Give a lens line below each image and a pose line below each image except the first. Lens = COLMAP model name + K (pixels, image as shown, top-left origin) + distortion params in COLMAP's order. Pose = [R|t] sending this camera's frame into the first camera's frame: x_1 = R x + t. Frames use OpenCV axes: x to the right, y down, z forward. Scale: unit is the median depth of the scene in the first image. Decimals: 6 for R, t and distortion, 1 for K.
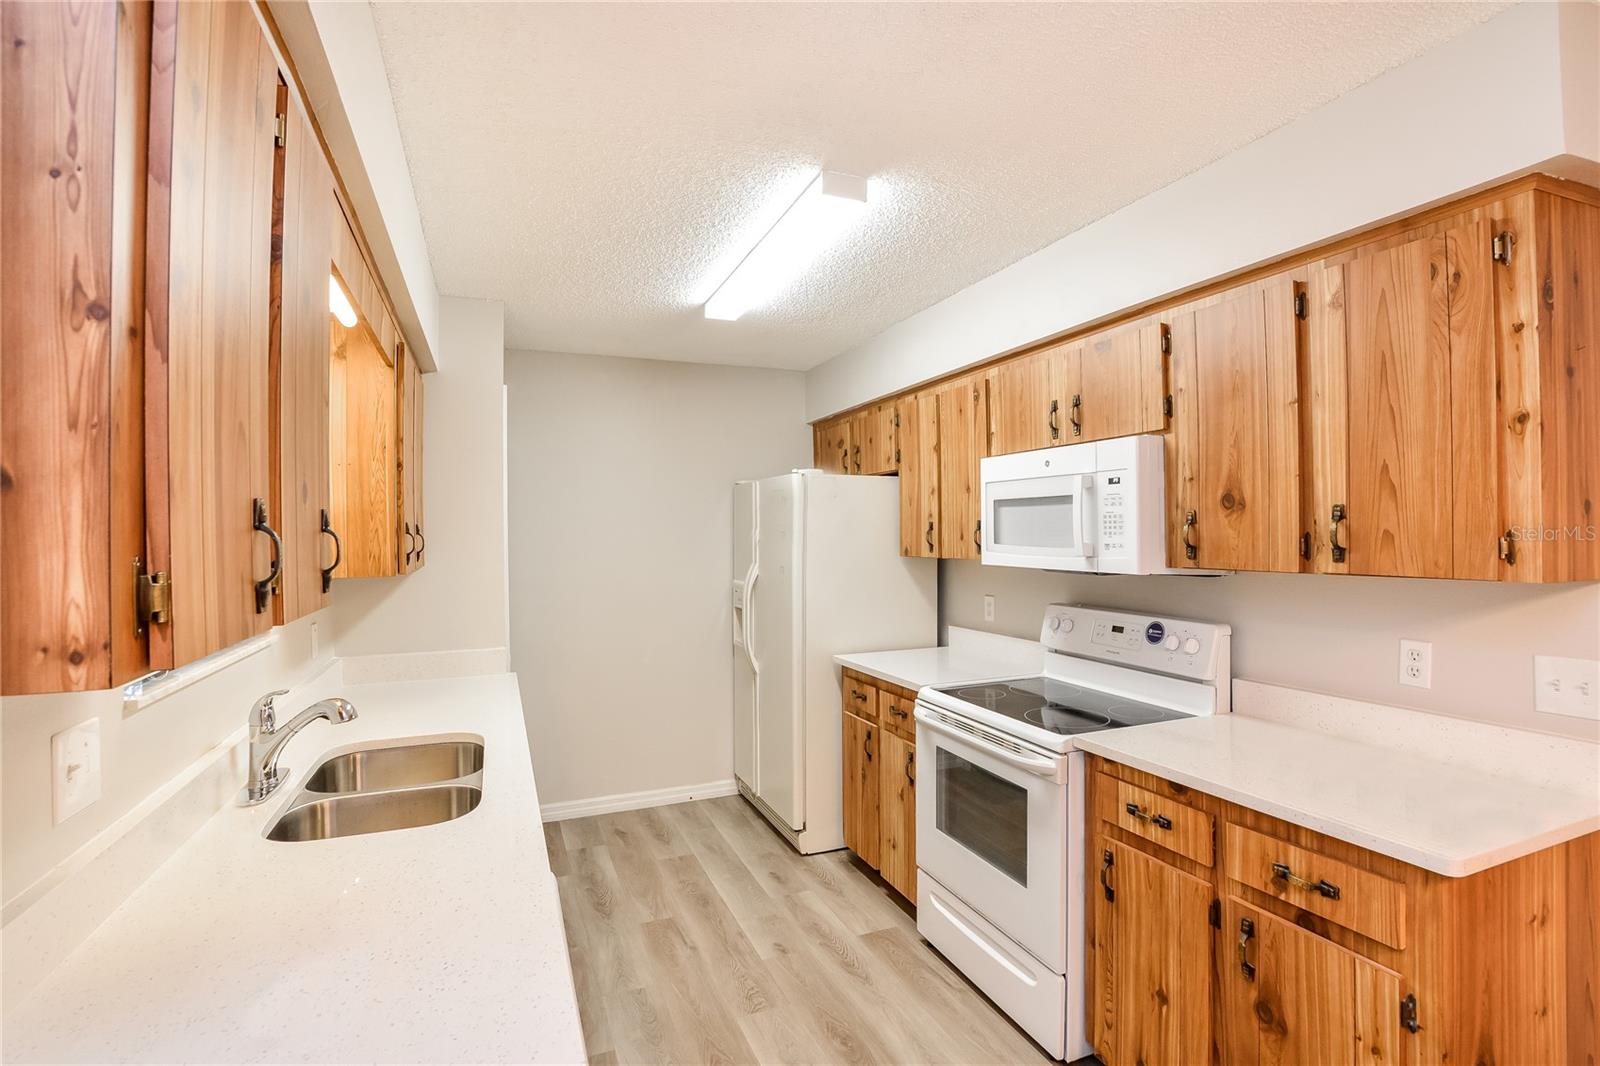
lens RADIAL K [[746.3, 0, 797.3], [0, 746.3, 525.8], [0, 0, 1]] dist [-0.042416, 0.006615]
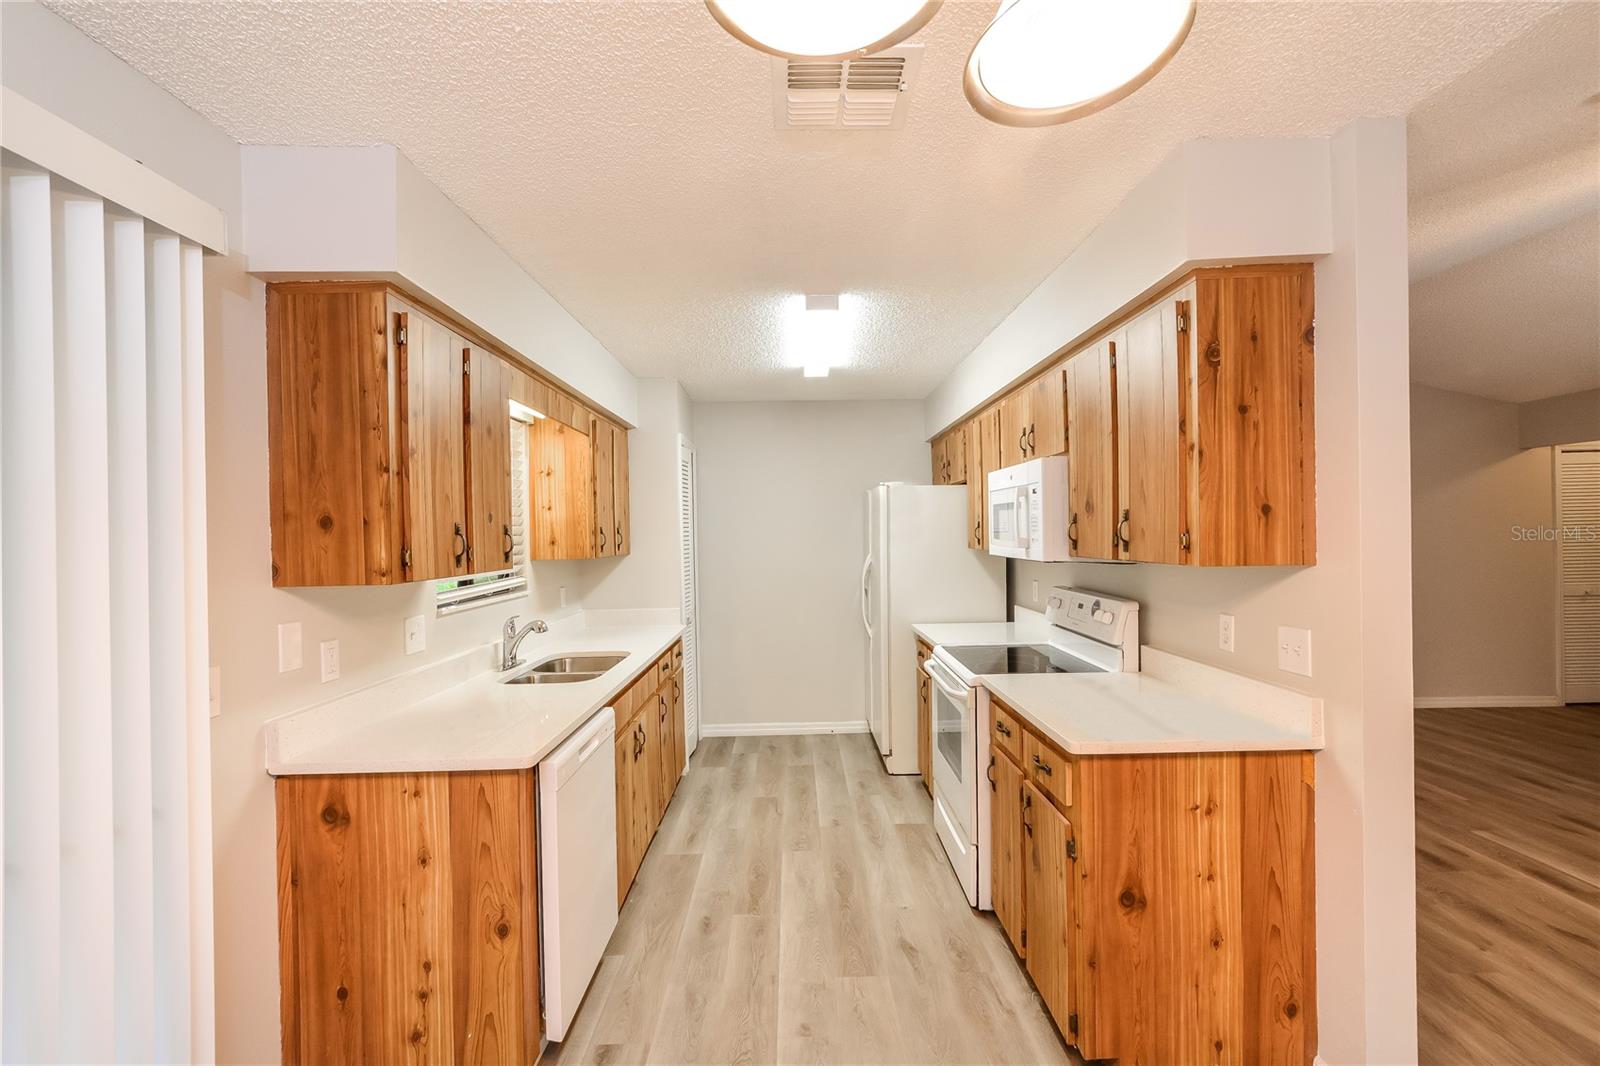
lens RADIAL K [[705.0, 0, 808.4], [0, 705.0, 537.8], [0, 0, 1]] dist [-0.029112, -0.000357]
pose [[0.931658, -0.003640, -0.363319, 0.502705], [0.011853, 0.999722, 0.020380, -0.007450], [0.363144, -0.023293, 0.931442, -0.323354]]
